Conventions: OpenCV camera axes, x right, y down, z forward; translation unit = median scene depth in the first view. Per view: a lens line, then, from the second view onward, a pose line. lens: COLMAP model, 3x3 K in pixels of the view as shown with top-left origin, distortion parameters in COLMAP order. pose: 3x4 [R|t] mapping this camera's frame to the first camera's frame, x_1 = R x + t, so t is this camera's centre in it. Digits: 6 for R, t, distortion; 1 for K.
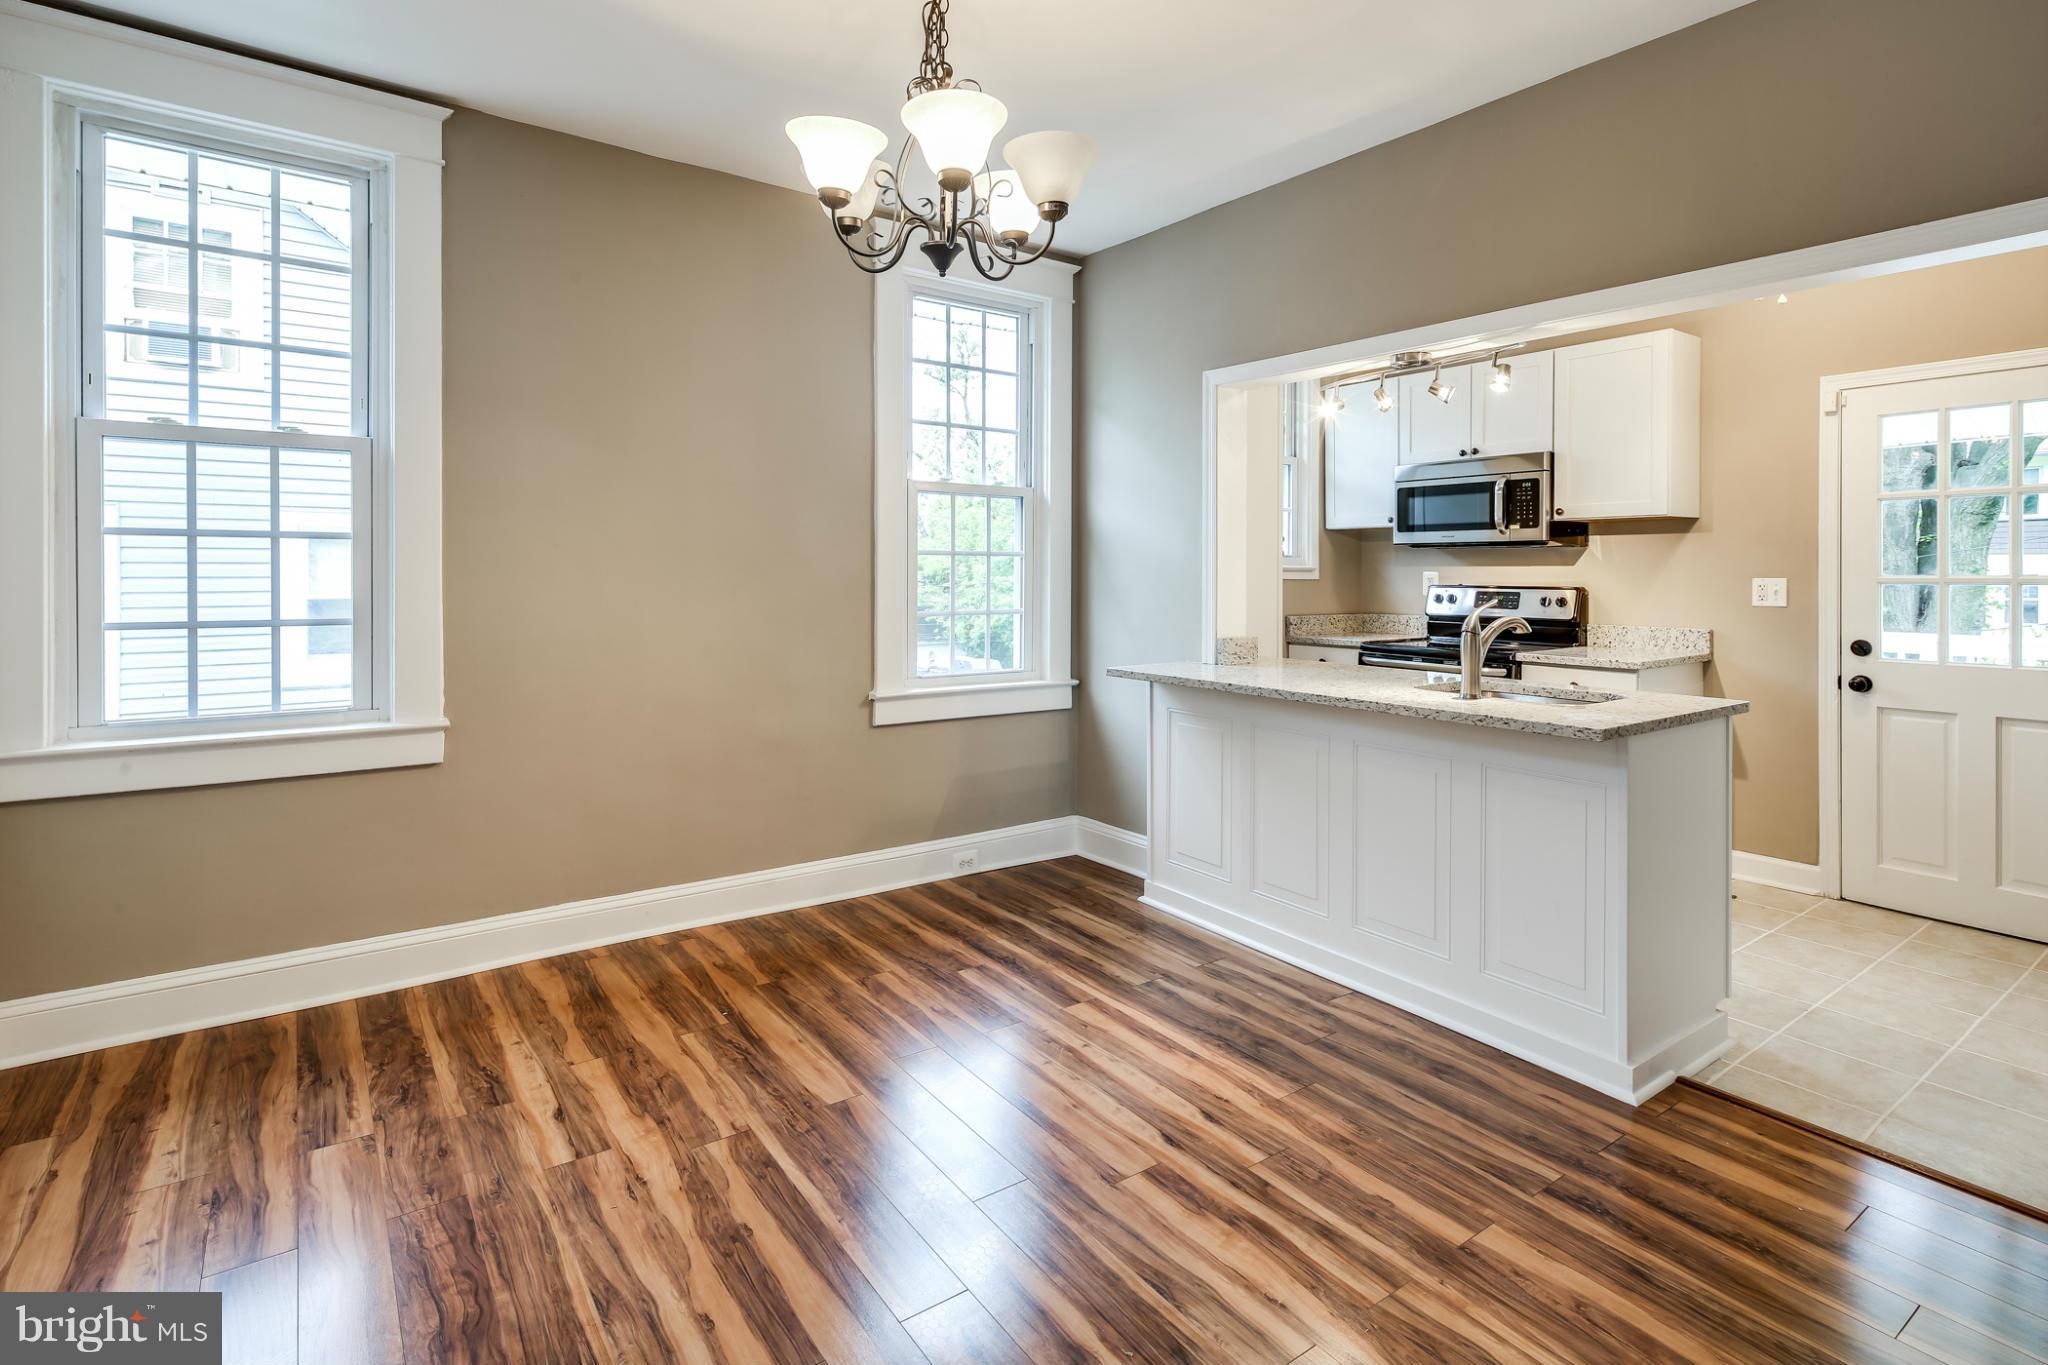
lens RADIAL K [[1001.8, 0, 1013.1], [0, 1001.8, 576.8], [0, 0, 1]] dist [0.012988, -0.001056]
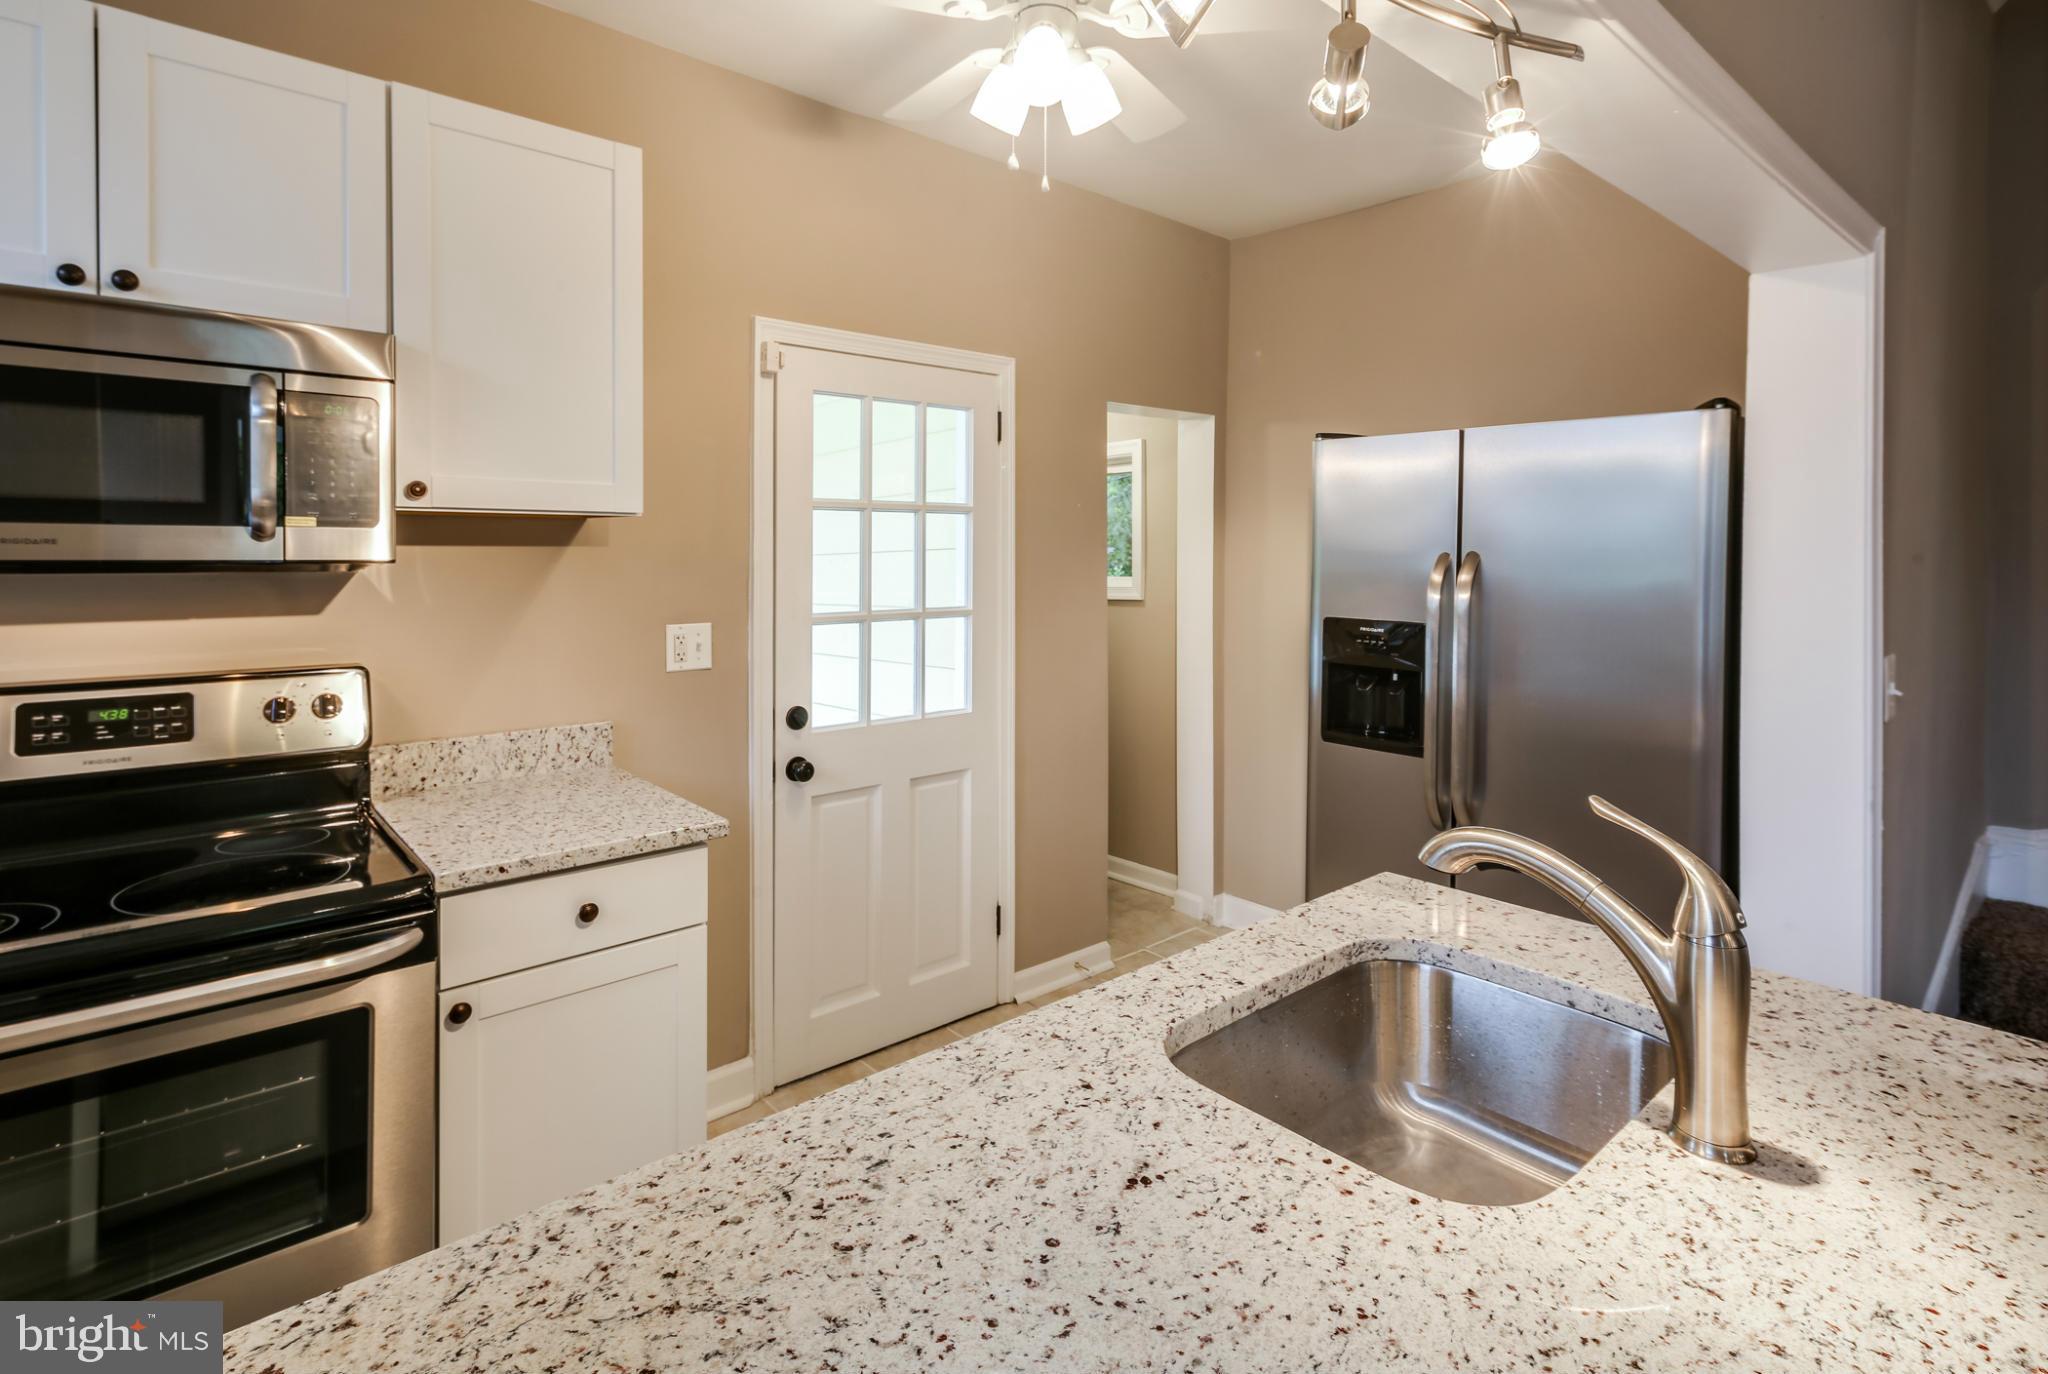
lens RADIAL K [[1015.3, 0, 1007.0], [0, 1015.3, 563.0], [0, 0, 1]] dist [0.010507, 0.000090]
pose [[-0.094470, -0.010583, 0.995471, 0.109877], [0.005944, 0.999920, 0.011194, -0.038173], [-0.995510, 0.006974, -0.094400, 0.801589]]
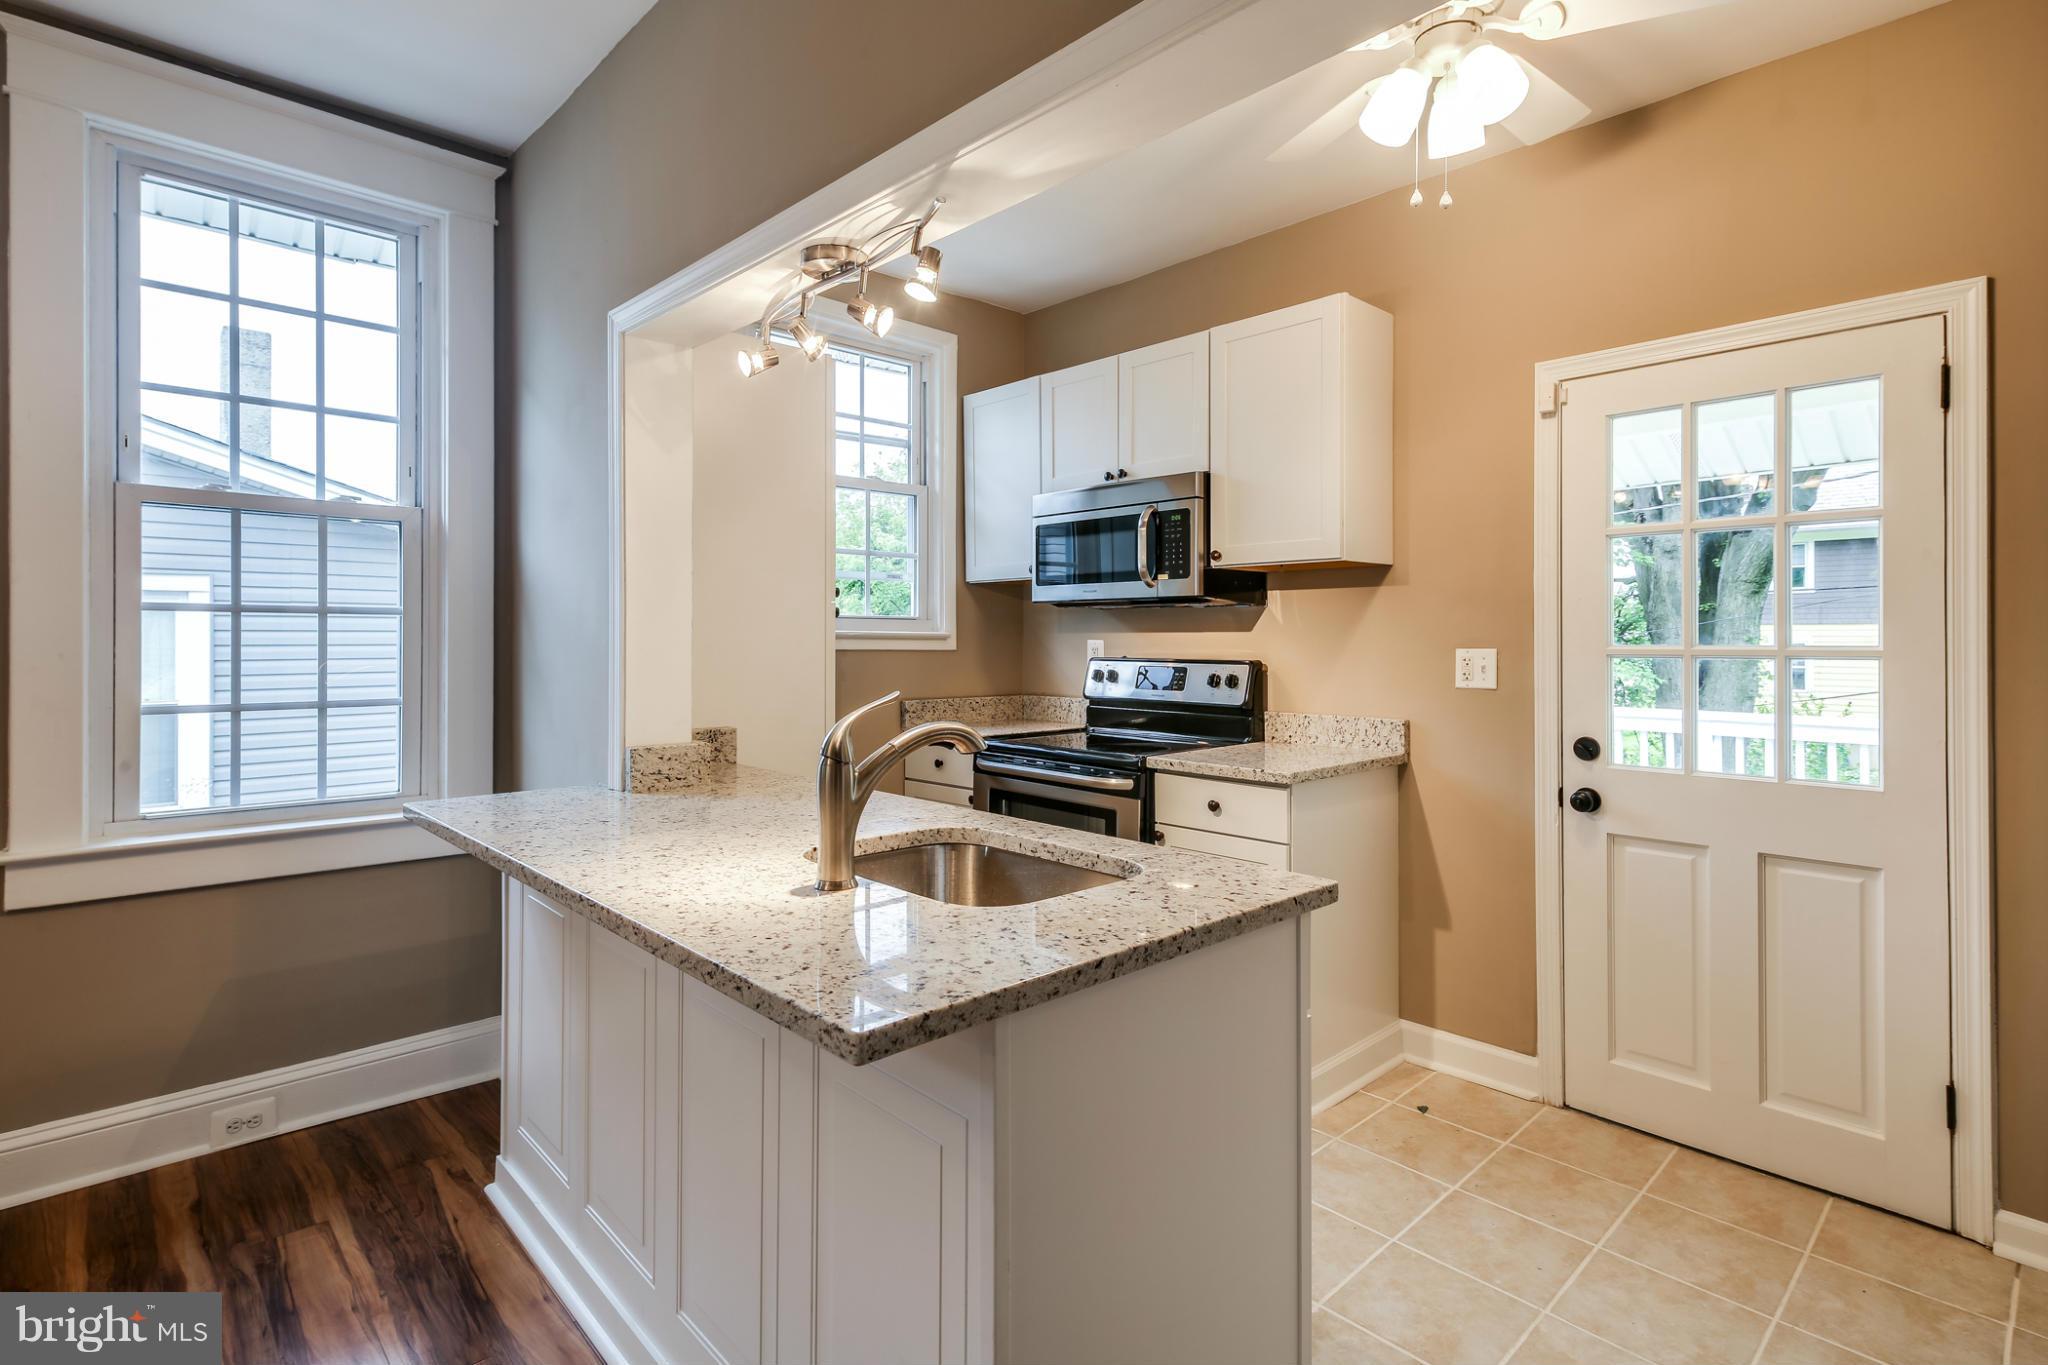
lens RADIAL K [[1006.1, 0, 1017.1], [0, 1006.1, 640.5], [0, 0, 1]] dist [0.015343, -0.000304]
pose [[0.991370, 0.000289, 0.131093, 0.310067], [0.000394, 0.999986, -0.005185, -0.000775], [-0.131093, 0.005192, 0.991357, 0.310862]]
